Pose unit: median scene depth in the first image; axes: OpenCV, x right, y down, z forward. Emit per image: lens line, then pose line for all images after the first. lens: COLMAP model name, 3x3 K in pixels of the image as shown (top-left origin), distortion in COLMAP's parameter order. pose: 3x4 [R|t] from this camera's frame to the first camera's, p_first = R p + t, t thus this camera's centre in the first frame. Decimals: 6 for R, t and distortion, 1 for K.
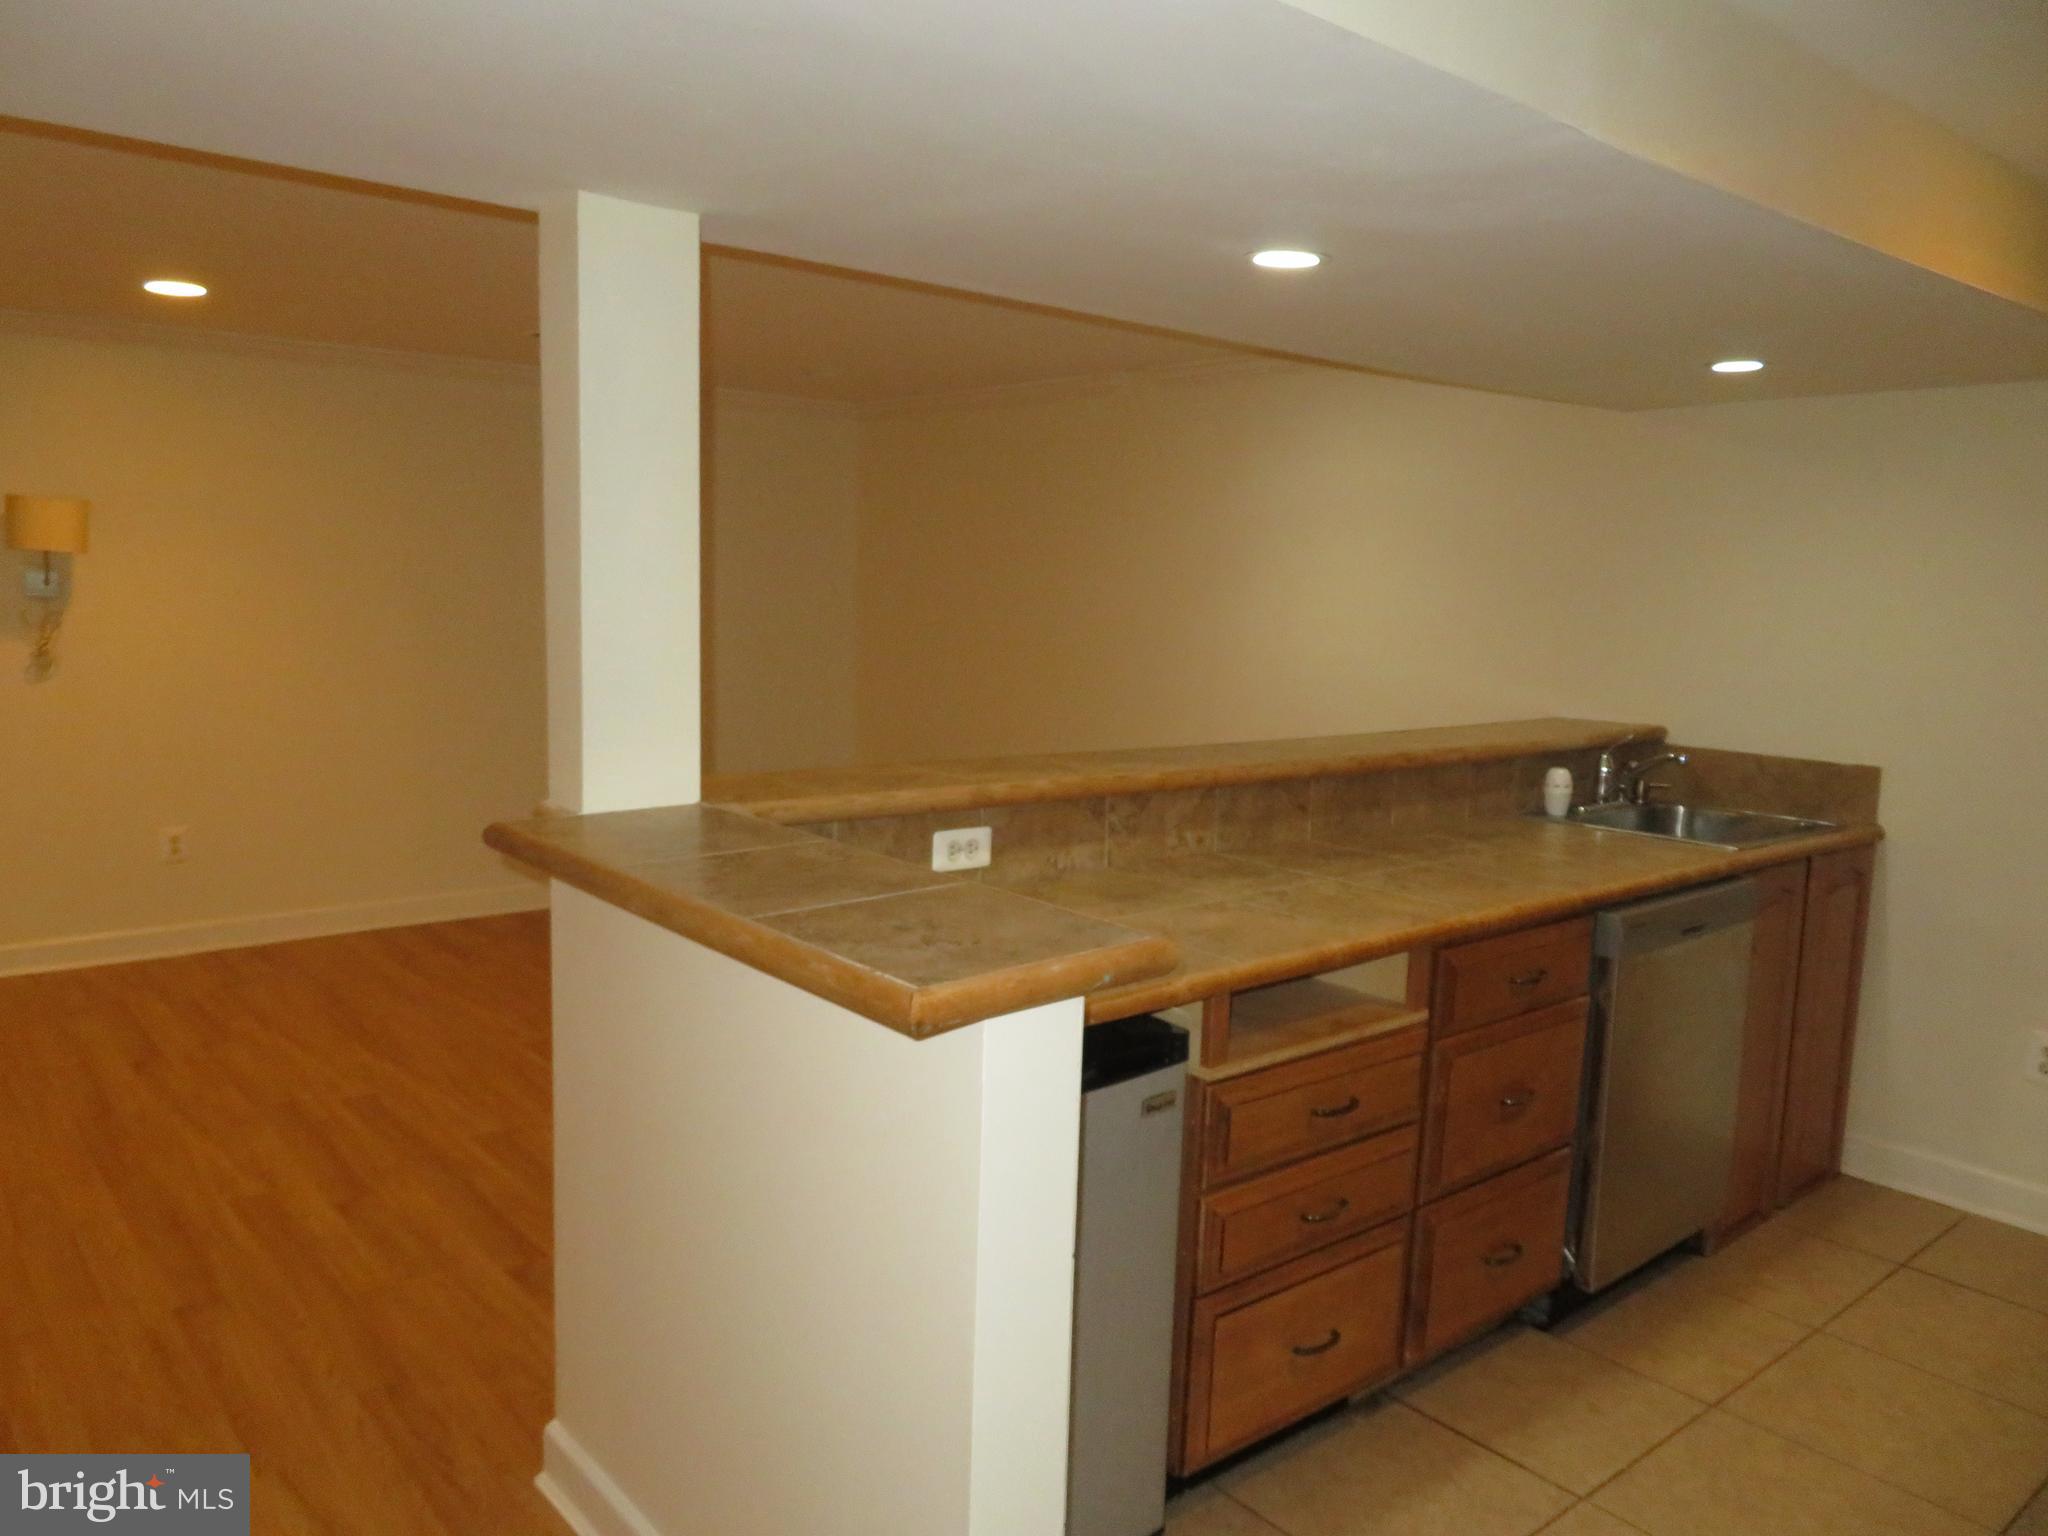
lens RADIAL K [[1455.3, 0, 1012.1], [0, 1455.3, 756.8], [0, 0, 1]] dist [-0.013272, 0.002185]
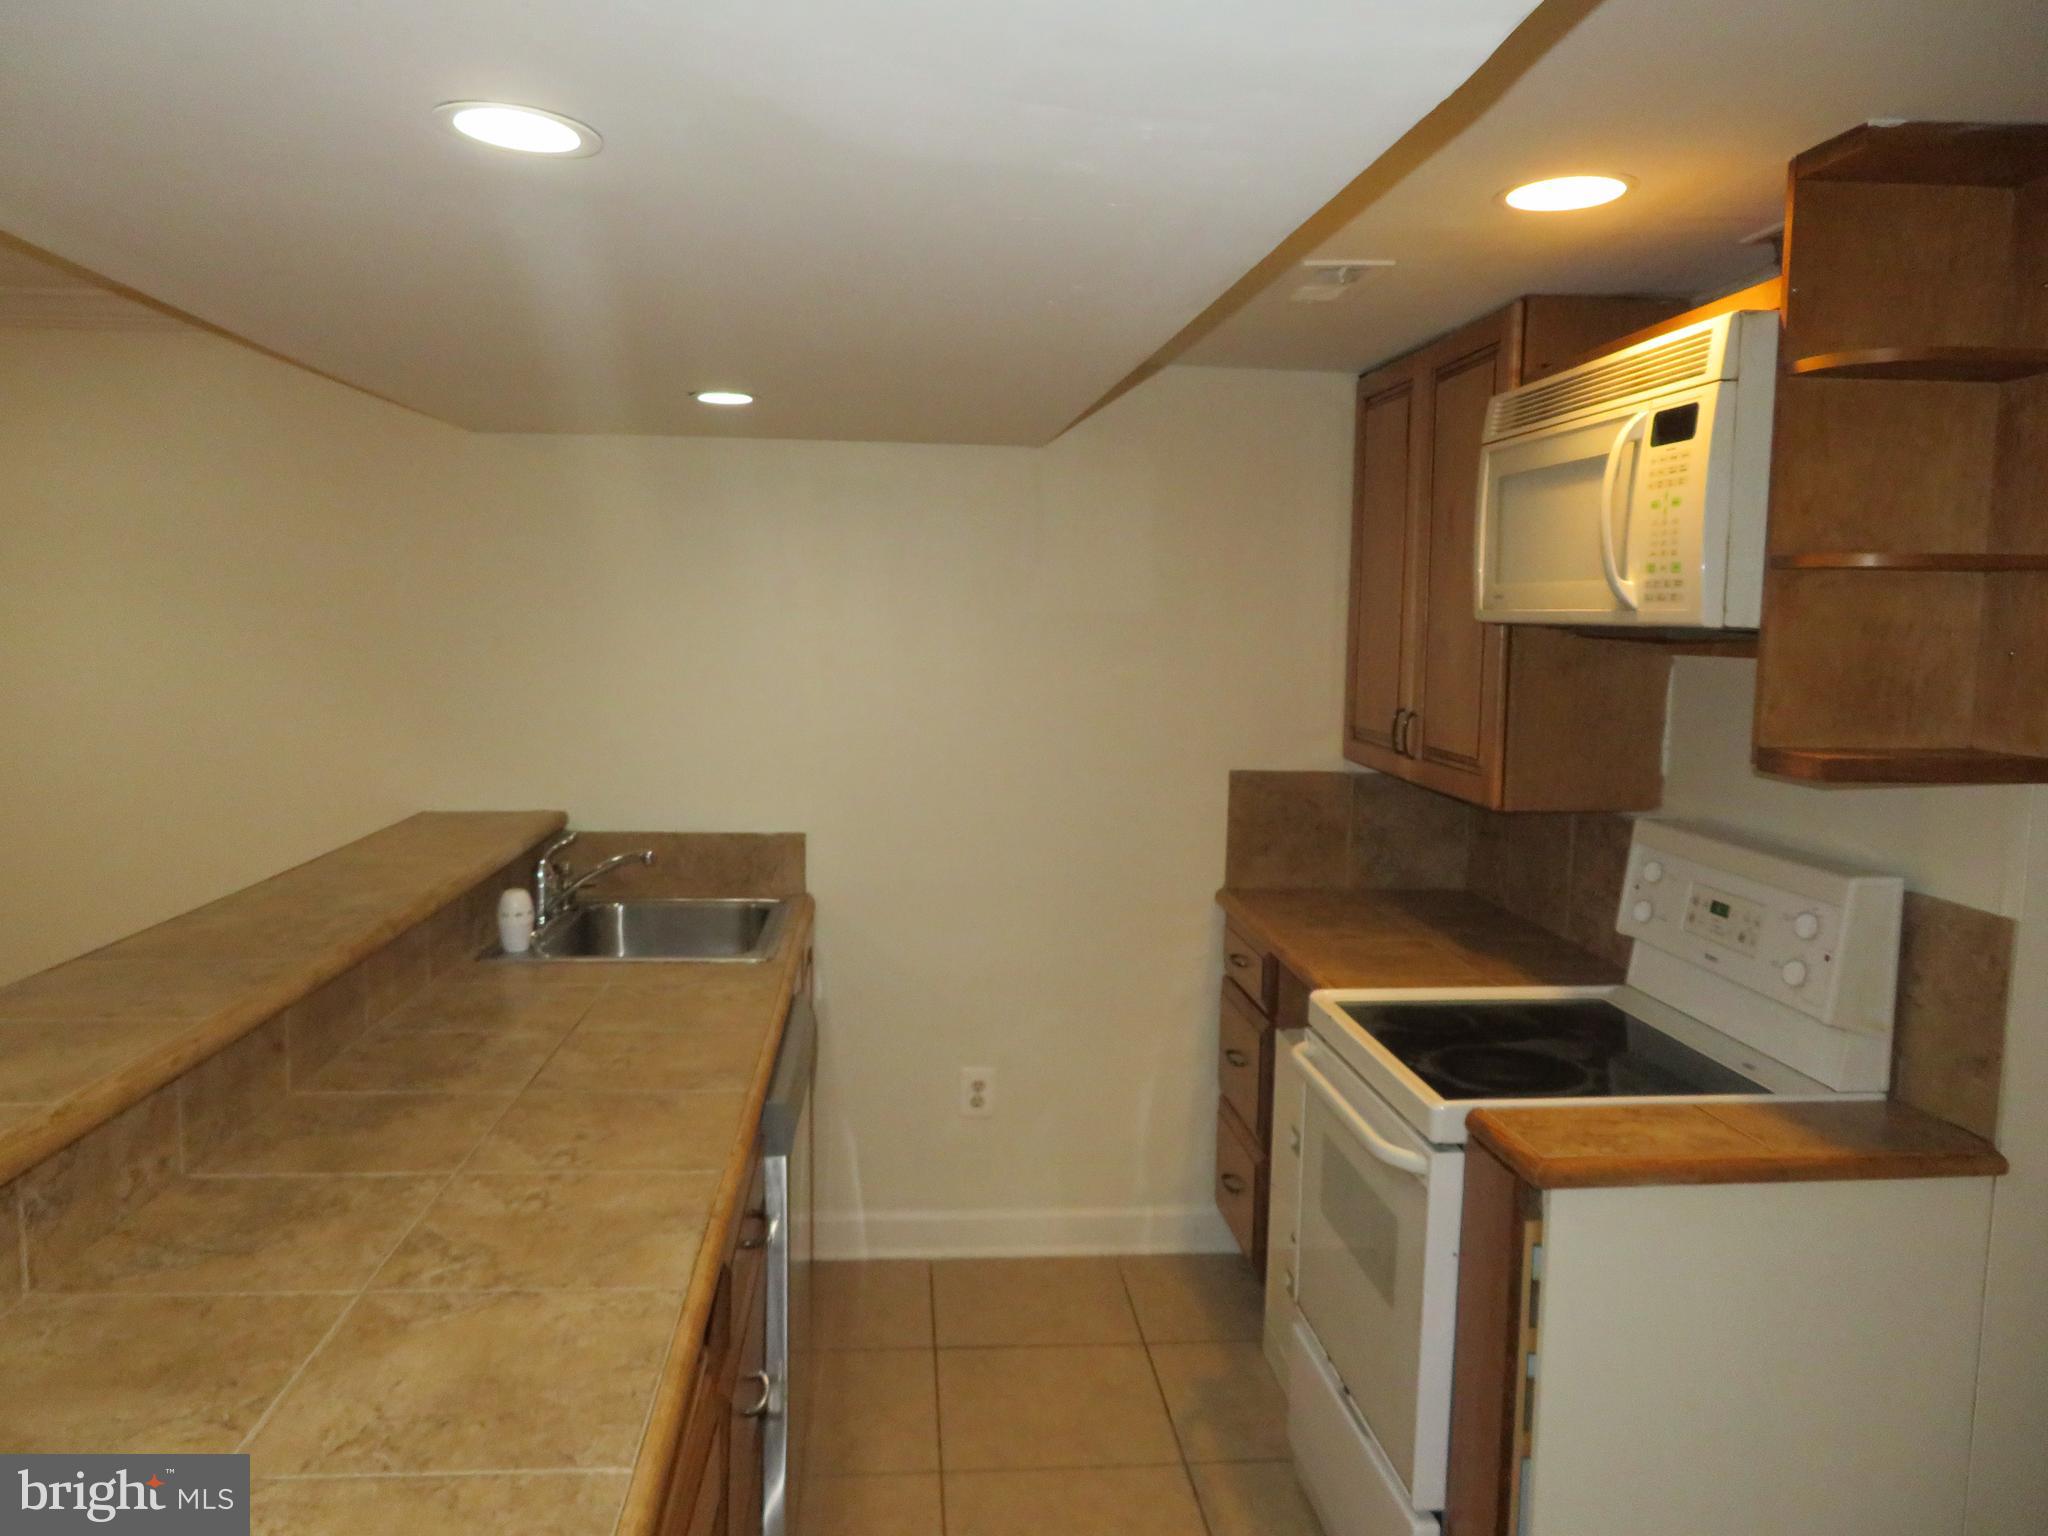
lens RADIAL K [[1455.3, 0, 1011.9], [0, 1455.3, 768.0], [0, 0, 1]] dist [-0.013272, 0.002185]
pose [[0.579941, -0.099277, 0.808586, -0.091642], [0.098075, 0.993836, 0.051680, -0.071646], [-0.808733, 0.049331, 0.586103, 0.328150]]
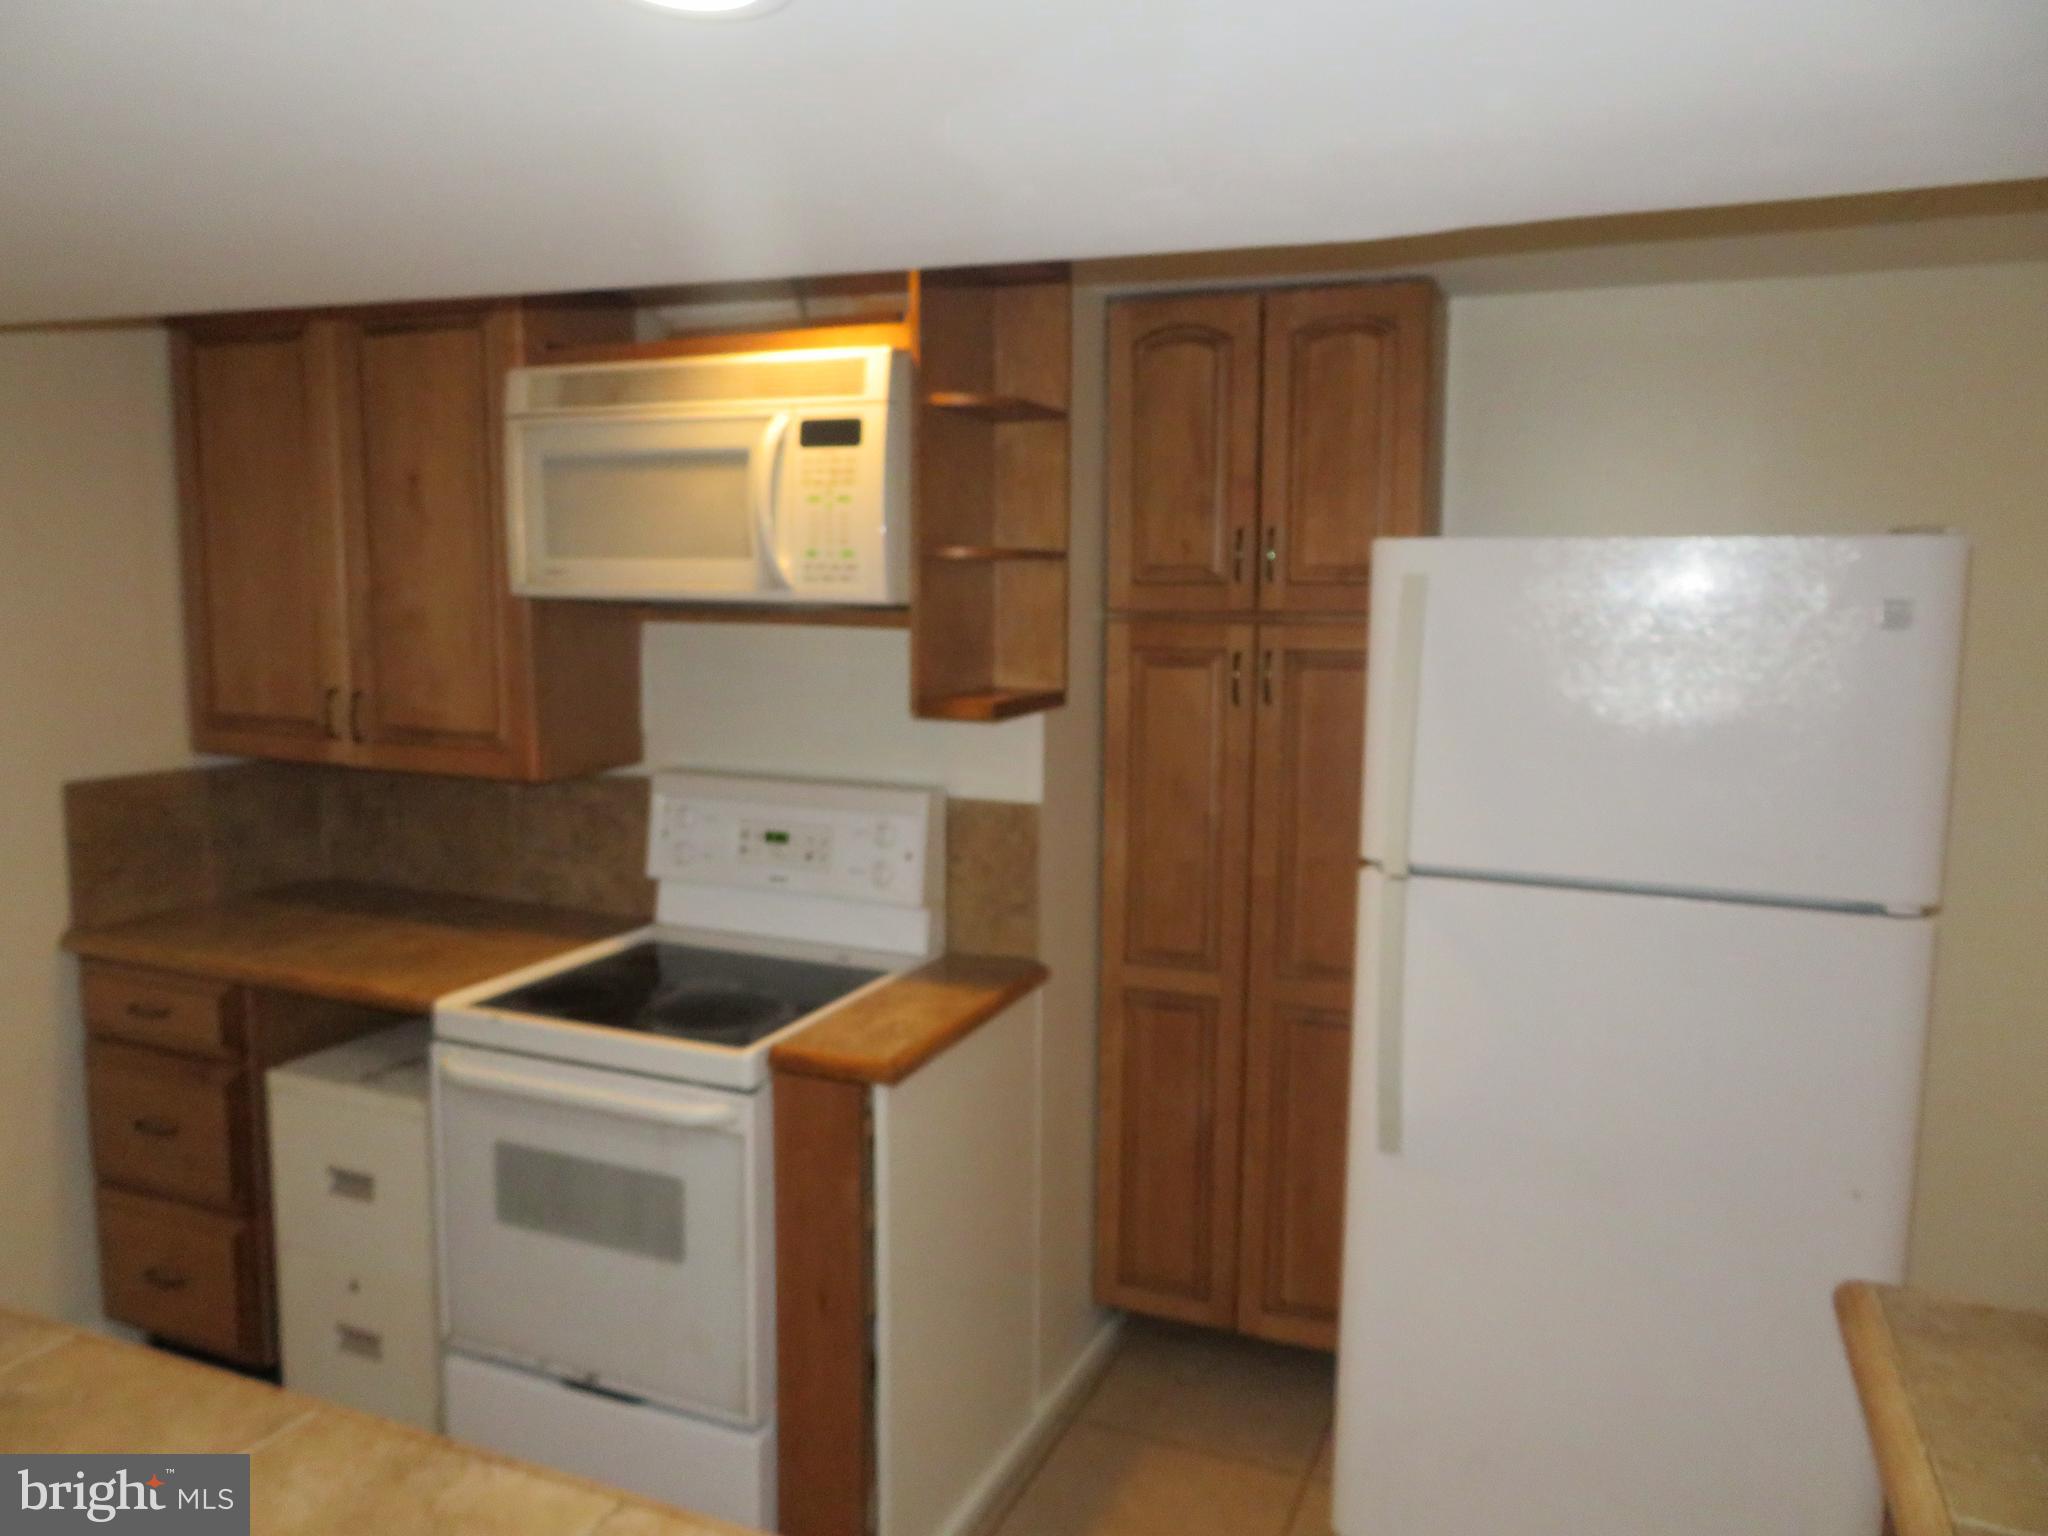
lens RADIAL K [[1455.3, 0, 1019.2], [0, 1455.3, 765.6], [0, 0, 1]] dist [-0.013272, 0.002185]
pose [[-0.450921, -0.137914, 0.881845, -0.128985], [0.085511, 0.976771, 0.196484, -0.132173], [-0.888459, 0.164006, -0.428653, 0.732115]]
